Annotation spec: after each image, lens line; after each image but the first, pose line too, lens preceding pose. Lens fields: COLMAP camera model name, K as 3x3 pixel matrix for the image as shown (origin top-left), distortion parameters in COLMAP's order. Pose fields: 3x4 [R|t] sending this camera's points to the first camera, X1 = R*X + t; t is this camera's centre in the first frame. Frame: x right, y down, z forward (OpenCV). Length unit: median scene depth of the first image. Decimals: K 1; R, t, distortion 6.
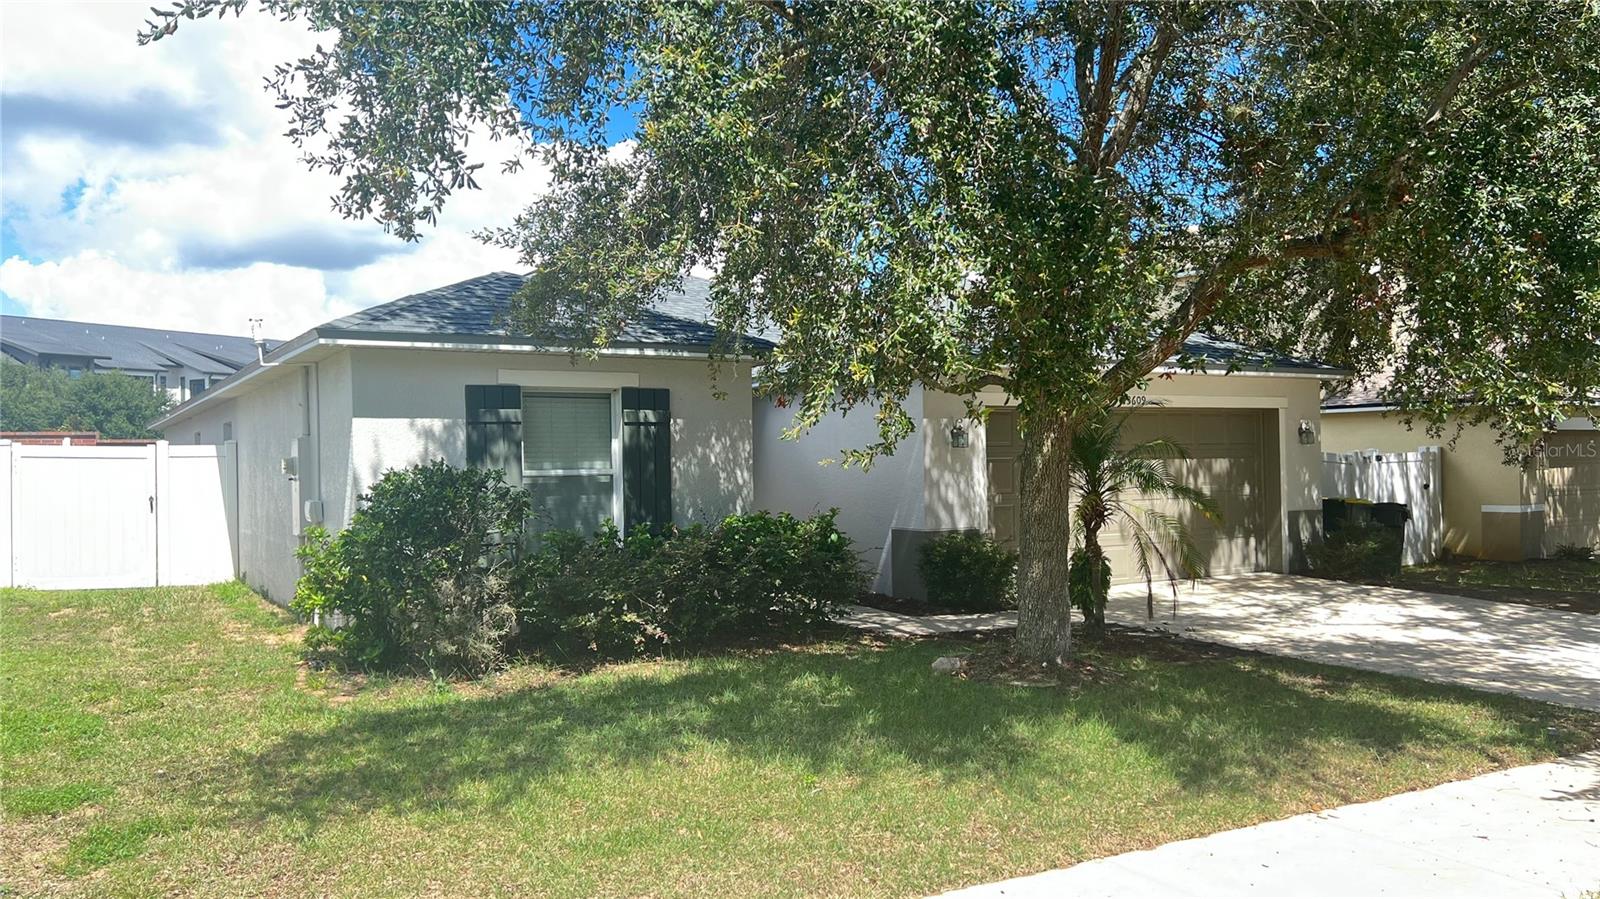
lens RADIAL K [[1406.9, 0, 797.7], [0, 1406.9, 448.2], [0, 0, 1]] dist [-0.000475, -0.014282]
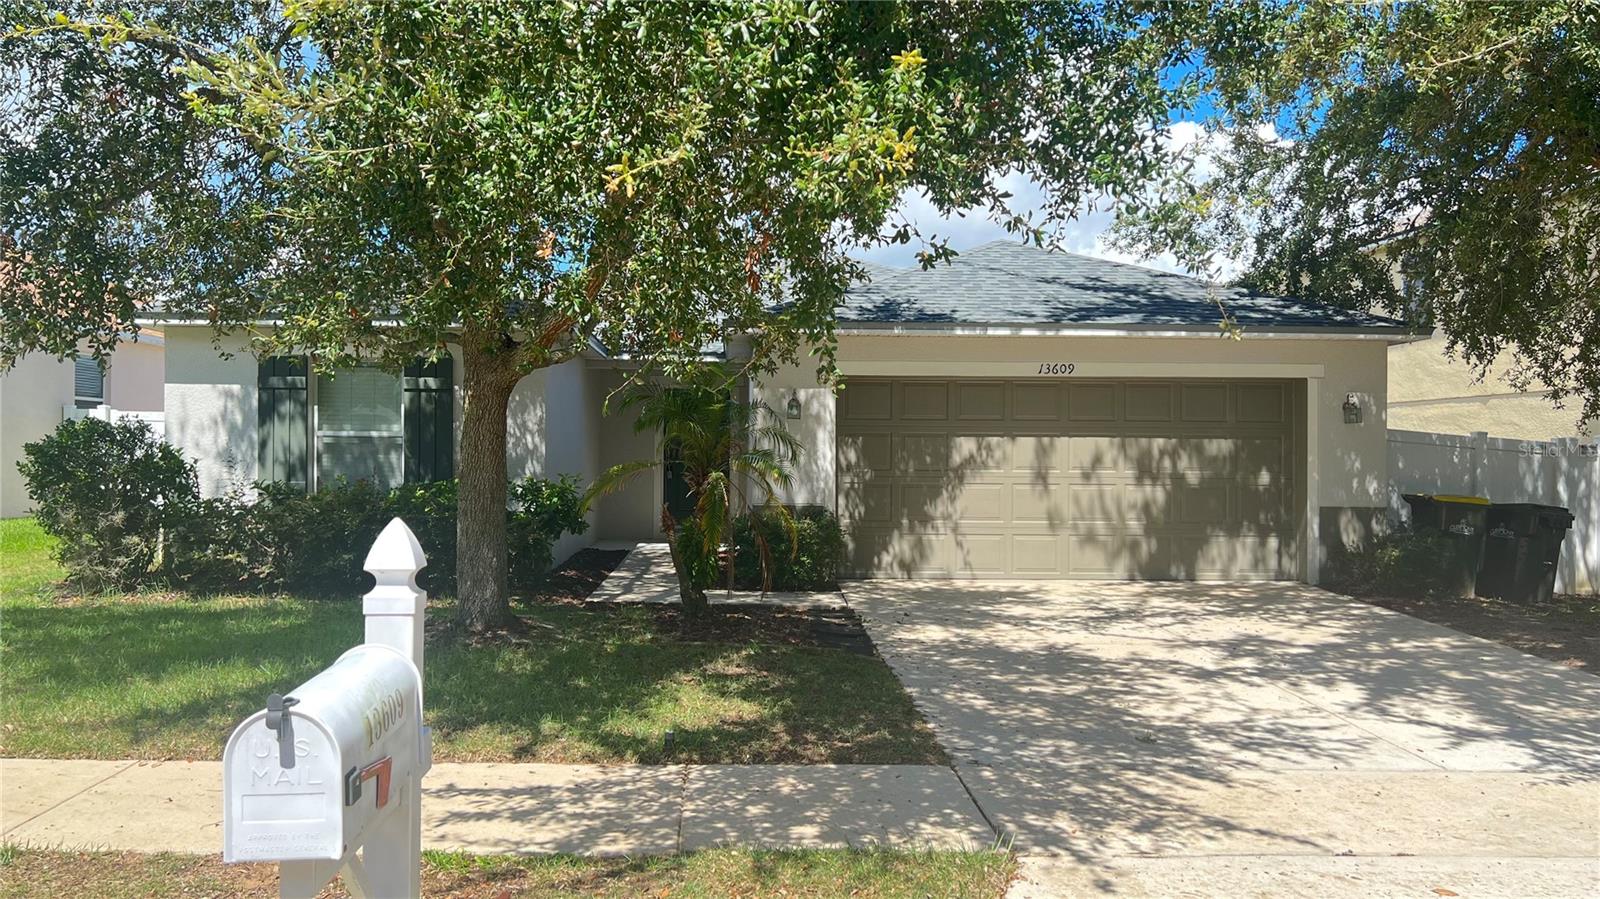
lens RADIAL K [[1406.9, 0, 799.6], [0, 1406.9, 454.0], [0, 0, 1]] dist [-0.000475, -0.014282]
pose [[0.854579, 0.022033, -0.518853, 0.547639], [-0.016181, 0.999744, 0.015803, 0.007763], [0.519068, -0.005110, 0.854717, 0.177527]]
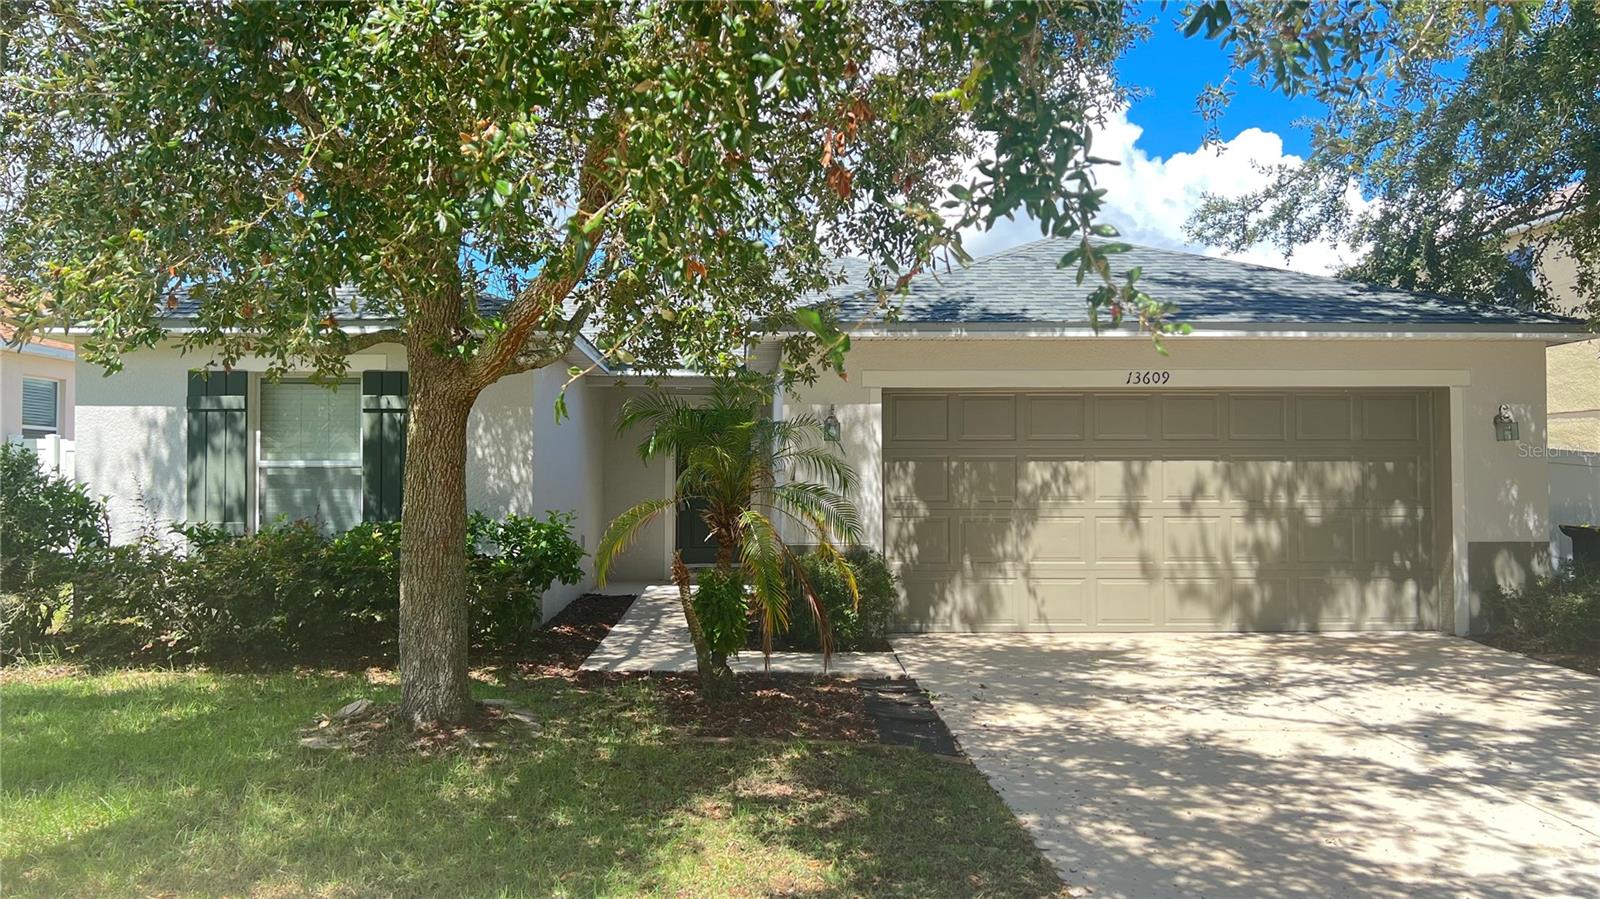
lens RADIAL K [[1406.9, 0, 798.2], [0, 1406.9, 450.5], [0, 0, 1]] dist [-0.000475, -0.014282]
pose [[0.850398, 0.002881, -0.526132, 0.459127], [-0.006976, 0.999959, -0.005800, 0.008720], [0.526094, 0.008602, 0.850383, 0.295081]]
